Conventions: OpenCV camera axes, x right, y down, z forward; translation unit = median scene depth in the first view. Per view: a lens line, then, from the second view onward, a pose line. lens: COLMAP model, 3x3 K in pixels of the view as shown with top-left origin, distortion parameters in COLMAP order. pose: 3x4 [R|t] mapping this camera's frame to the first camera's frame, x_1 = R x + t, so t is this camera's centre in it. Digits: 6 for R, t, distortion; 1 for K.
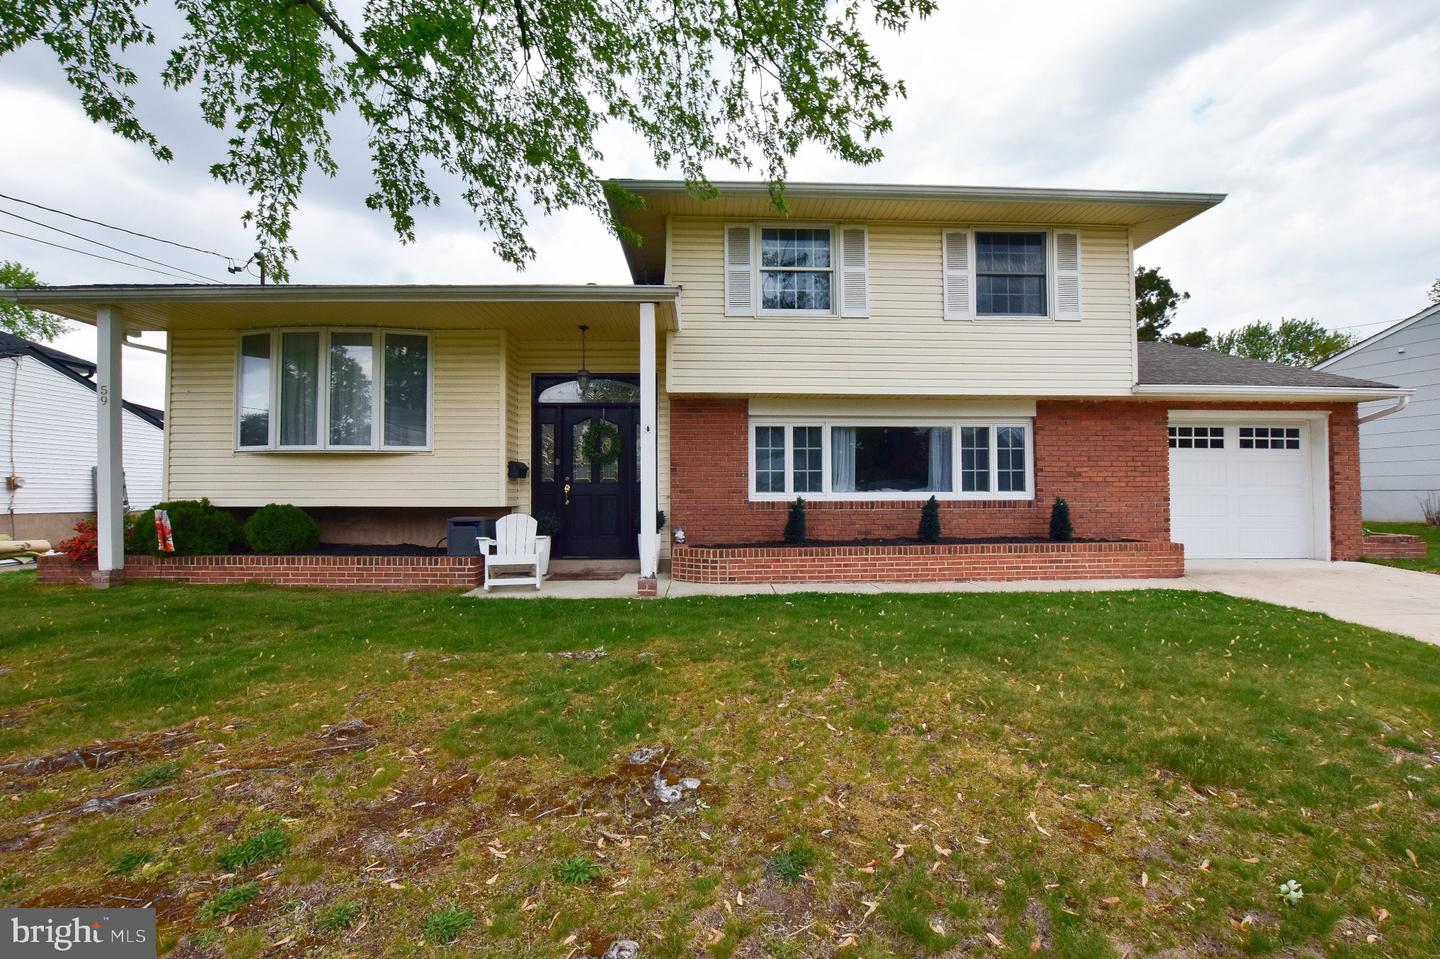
lens RADIAL K [[574.8, 0, 720.0], [0, 574.8, 479.5], [0, 0, 1]] dist [-0.032235, 0.000021]
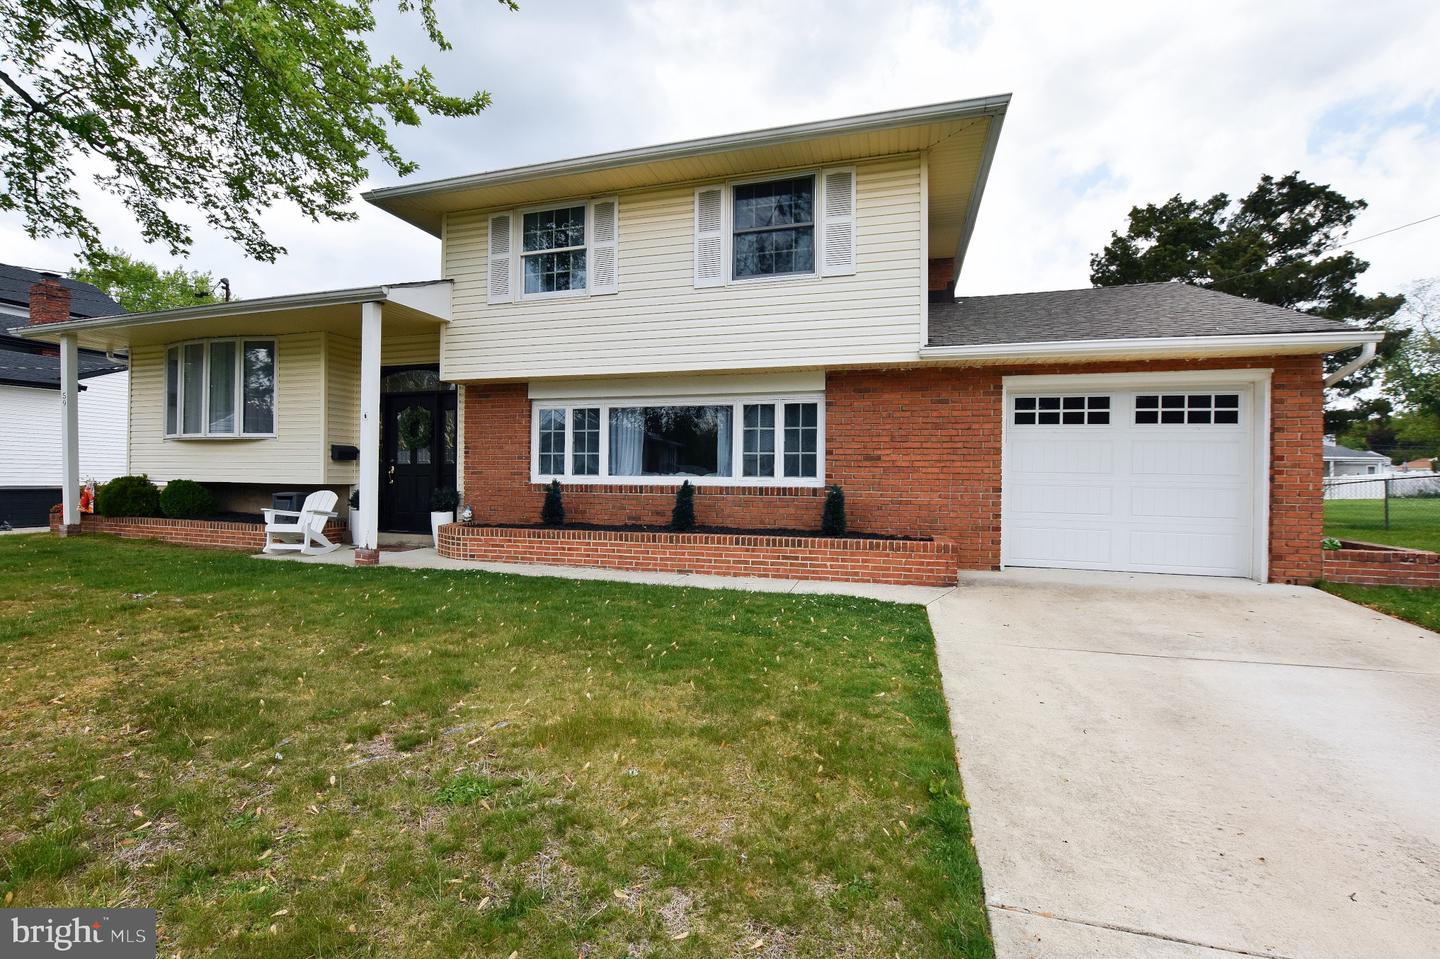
lens RADIAL K [[637.5, 0, 720.0], [0, 637.5, 479.5], [0, 0, 1]] dist [-0.038595, 0.000570]
pose [[0.948671, 0.013858, -0.315961, 0.725381], [-0.005158, 0.999585, 0.028355, -0.002777], [0.316223, -0.025270, 0.948348, 0.037289]]
